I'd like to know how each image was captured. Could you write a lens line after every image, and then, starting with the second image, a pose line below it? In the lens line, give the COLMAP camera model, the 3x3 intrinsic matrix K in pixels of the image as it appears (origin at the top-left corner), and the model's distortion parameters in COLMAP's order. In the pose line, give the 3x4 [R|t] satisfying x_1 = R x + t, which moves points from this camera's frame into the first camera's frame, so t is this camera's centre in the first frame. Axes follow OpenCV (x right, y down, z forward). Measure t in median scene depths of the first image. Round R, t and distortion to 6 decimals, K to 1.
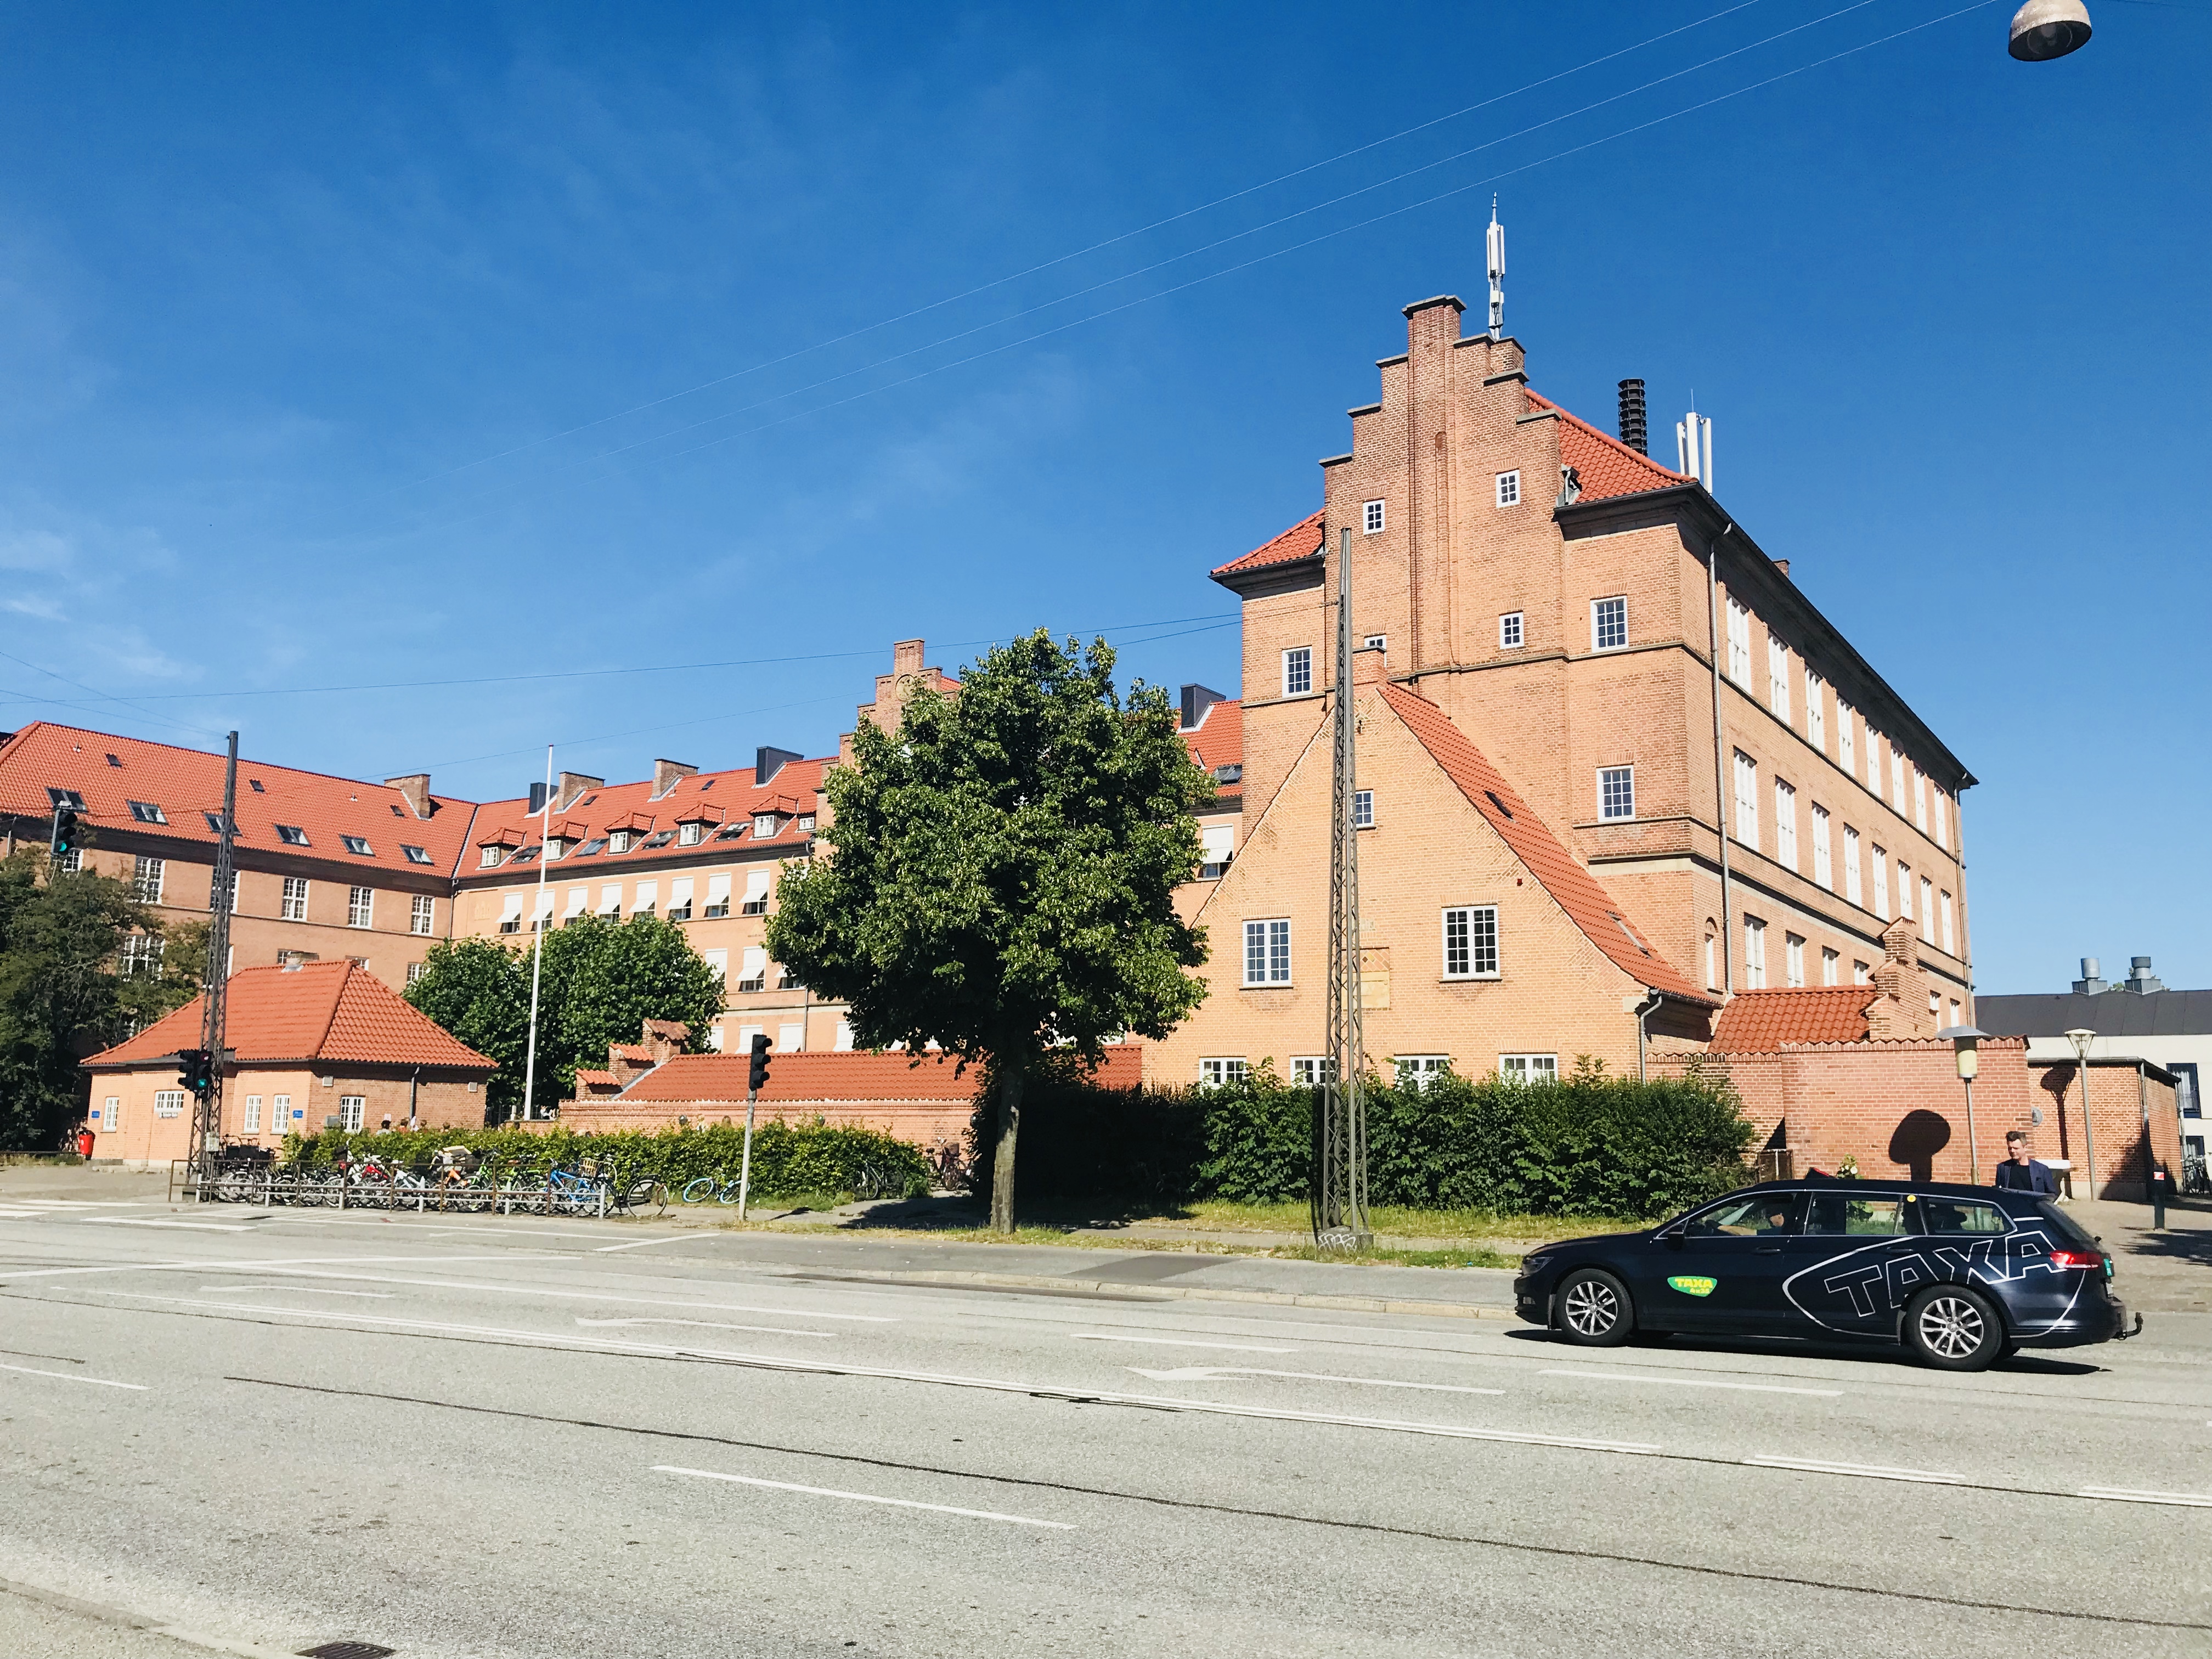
lens RADIAL K [[1810.9, 0, 1111.5], [0, 1810.9, 838.8], [0, 0, 1]] dist [0.010822, -0.025151]
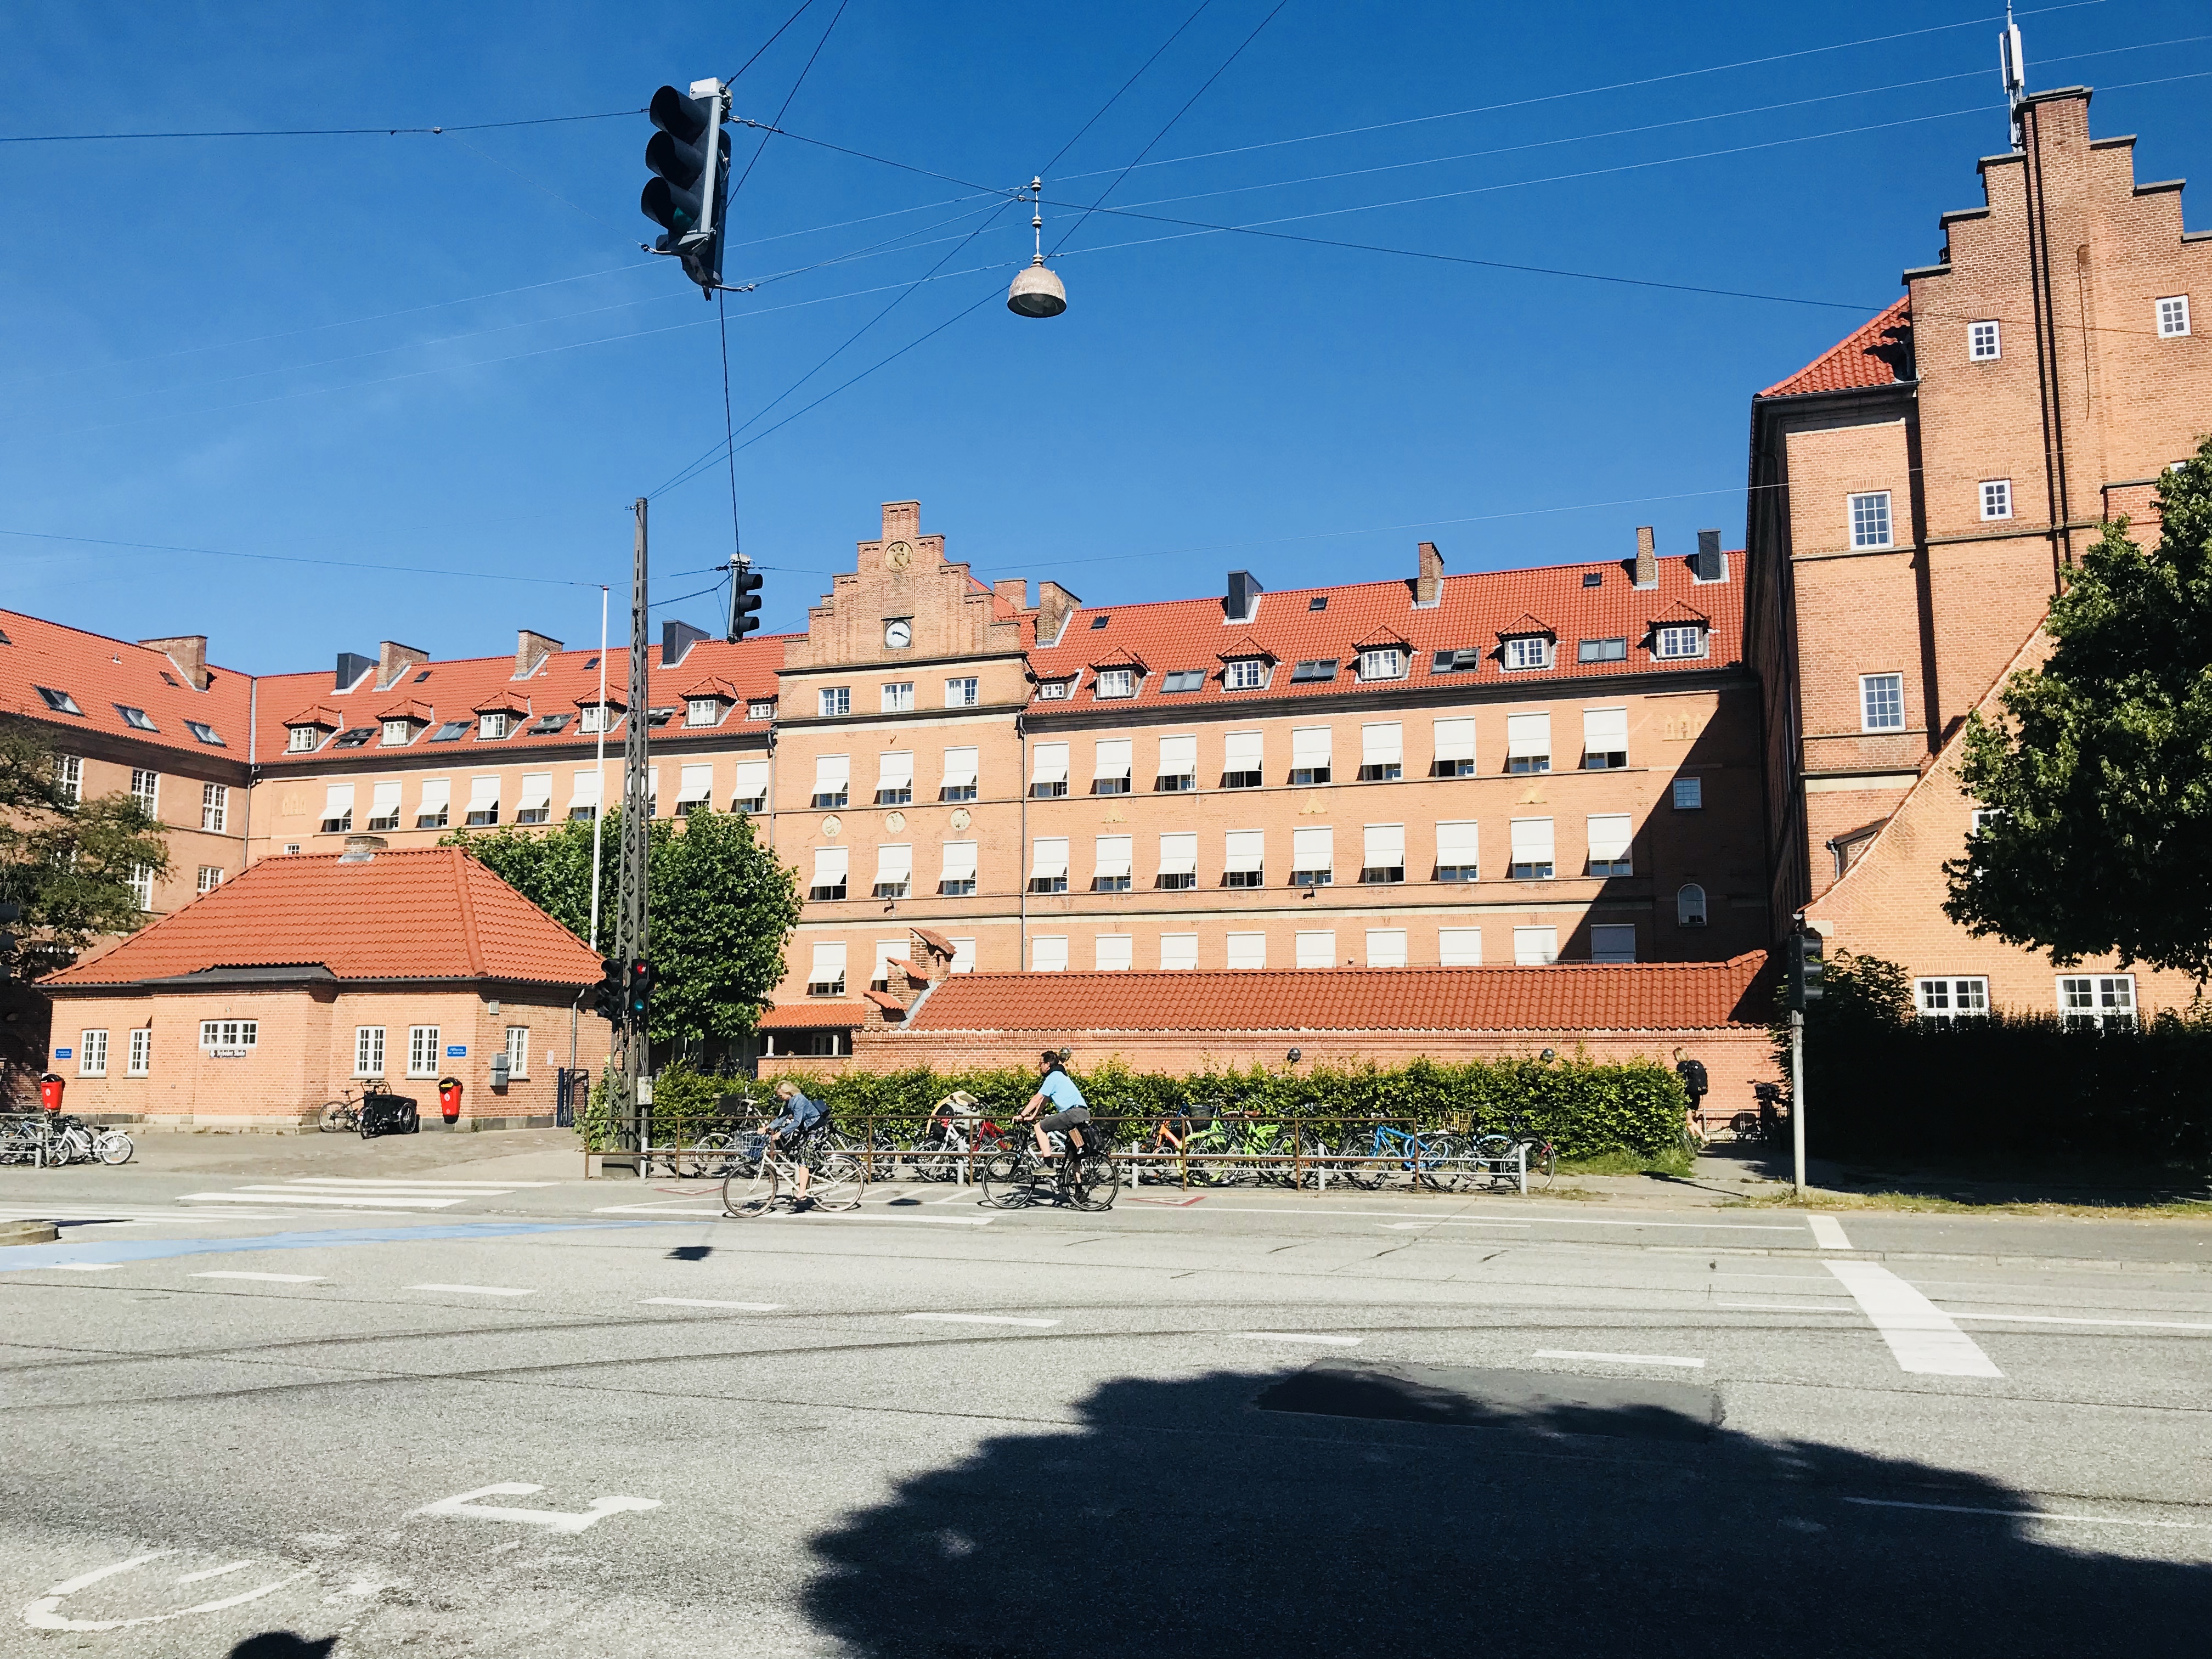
lens RADIAL K [[1810.9, 0, 1108.9], [0, 1810.9, 834.4], [0, 0, 1]] dist [0.010822, -0.025151]
pose [[0.967832, 0.025273, 0.250325, -0.297304], [-0.033217, 0.999068, 0.027557, 0.027819], [-0.249395, -0.034985, 0.967770, 0.179432]]
